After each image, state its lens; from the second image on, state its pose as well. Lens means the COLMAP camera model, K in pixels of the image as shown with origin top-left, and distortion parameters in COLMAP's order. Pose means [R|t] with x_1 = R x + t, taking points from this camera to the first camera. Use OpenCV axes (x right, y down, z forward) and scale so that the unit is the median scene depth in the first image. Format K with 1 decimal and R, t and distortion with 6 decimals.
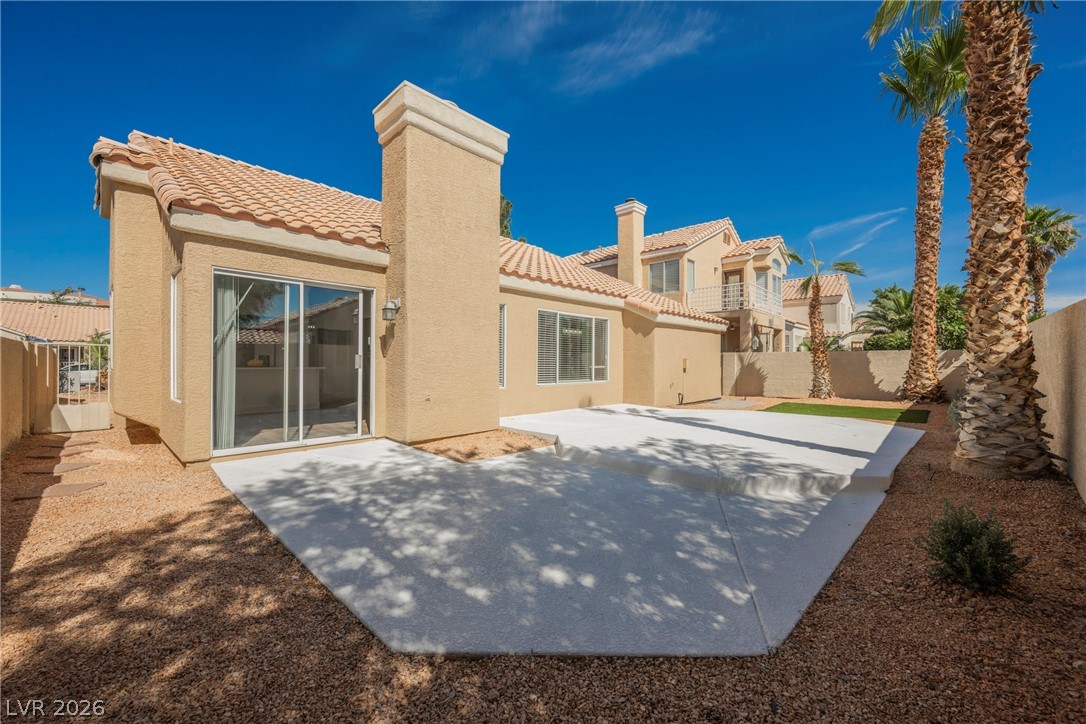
lens RADIAL K [[420.6, 0, 542.6], [0, 420.6, 361.3], [0, 0, 1]] dist [-0.002320, -0.000782]
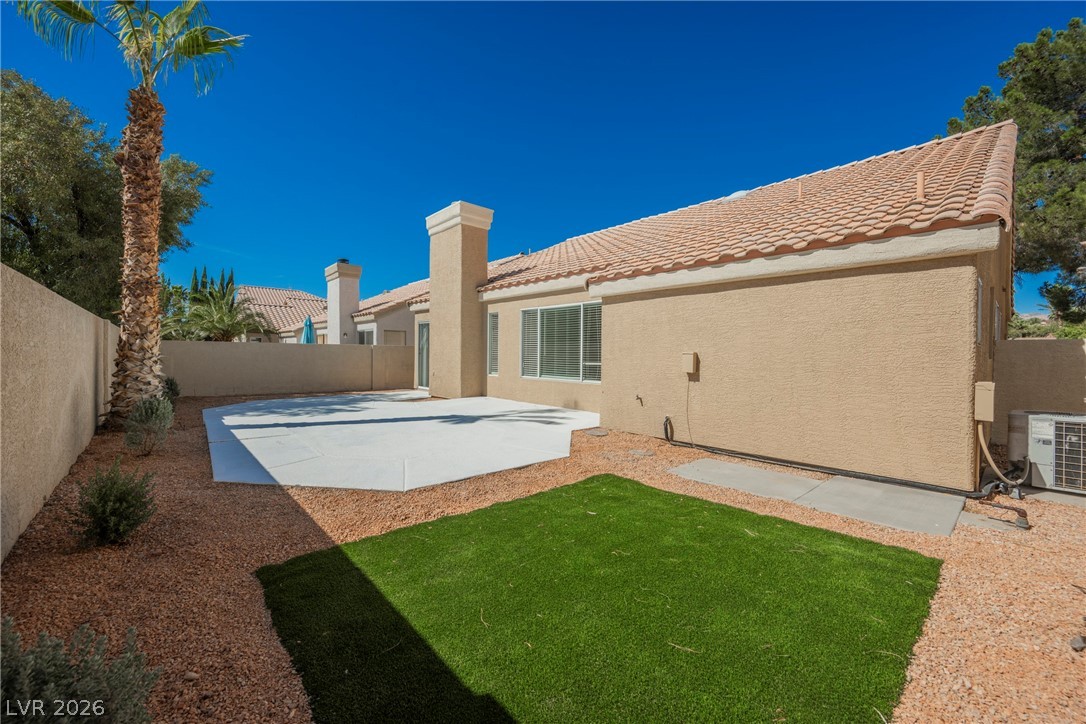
lens RADIAL K [[420.6, 0, 542.5], [0, 420.6, 357.0], [0, 0, 1]] dist [-0.002320, -0.000782]
pose [[-0.063928, 0.004146, -0.997946, 1.040138], [-0.011389, 0.999923, 0.004884, -0.002274], [0.997890, 0.011677, -0.063875, 1.052562]]
